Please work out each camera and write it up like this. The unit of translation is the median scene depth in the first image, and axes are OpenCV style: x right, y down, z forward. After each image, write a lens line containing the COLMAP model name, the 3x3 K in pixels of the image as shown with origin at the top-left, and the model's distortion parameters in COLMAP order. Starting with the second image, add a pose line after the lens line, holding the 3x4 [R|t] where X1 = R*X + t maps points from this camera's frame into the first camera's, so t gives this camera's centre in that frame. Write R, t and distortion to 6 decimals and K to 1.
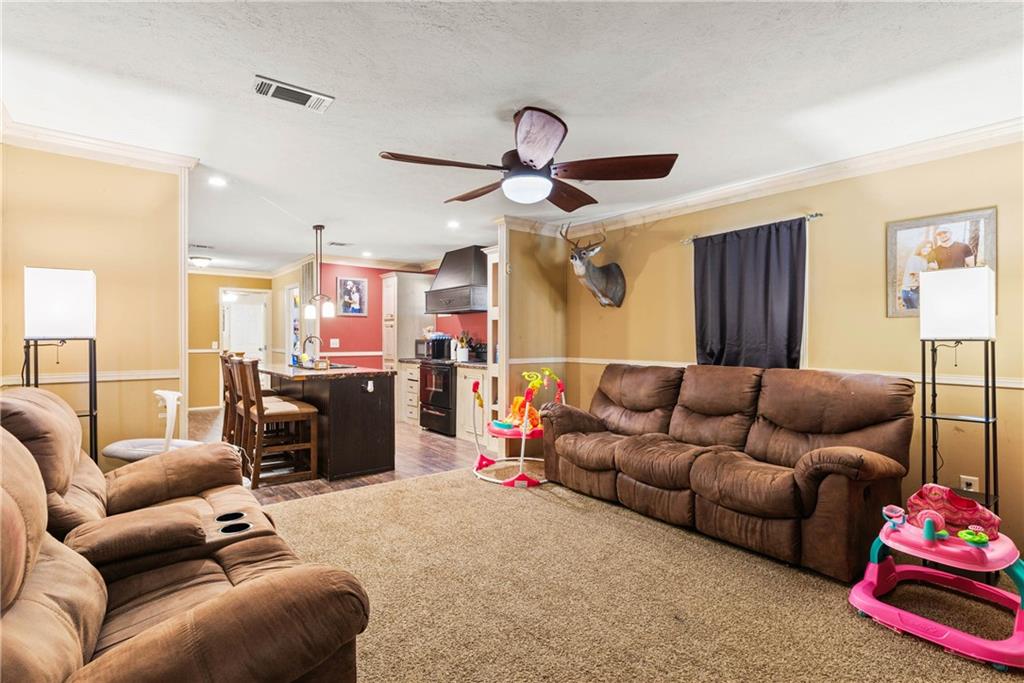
lens RADIAL K [[500.6, 0, 511.6], [0, 500.6, 340.5], [0, 0, 1]] dist [-0.000468, 0.000501]
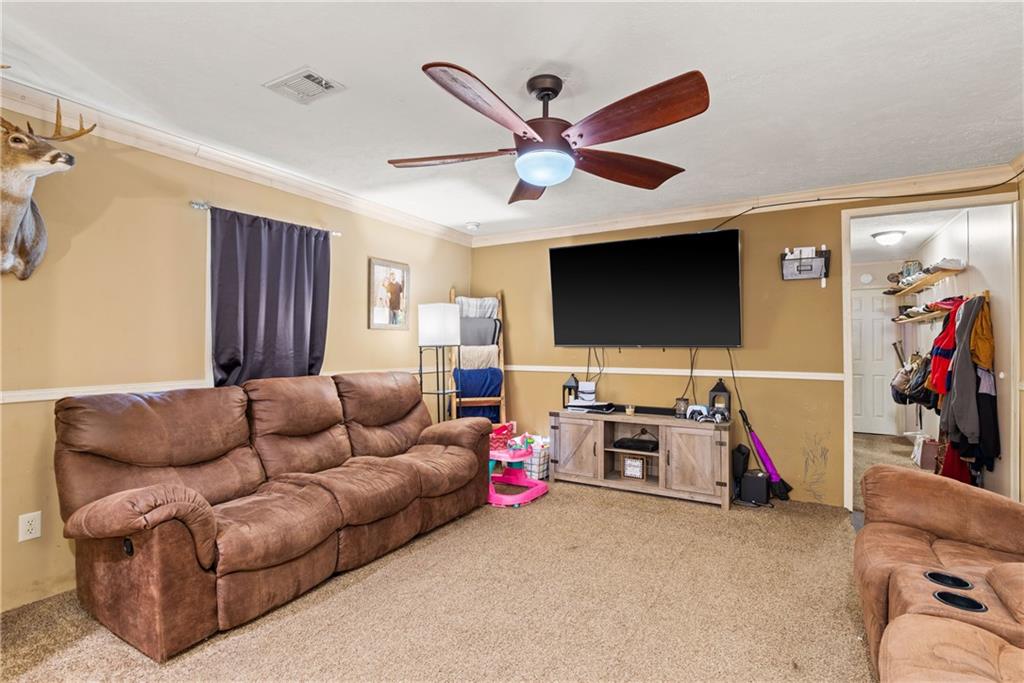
lens RADIAL K [[500.6, 0, 507.0], [0, 500.6, 333.1], [0, 0, 1]] dist [-0.000468, 0.000501]
pose [[-0.378863, 0.016275, 0.925310, -0.532623], [0.000374, 0.999848, -0.017433, -0.008723], [-0.925453, -0.006258, -0.378811, 1.011272]]
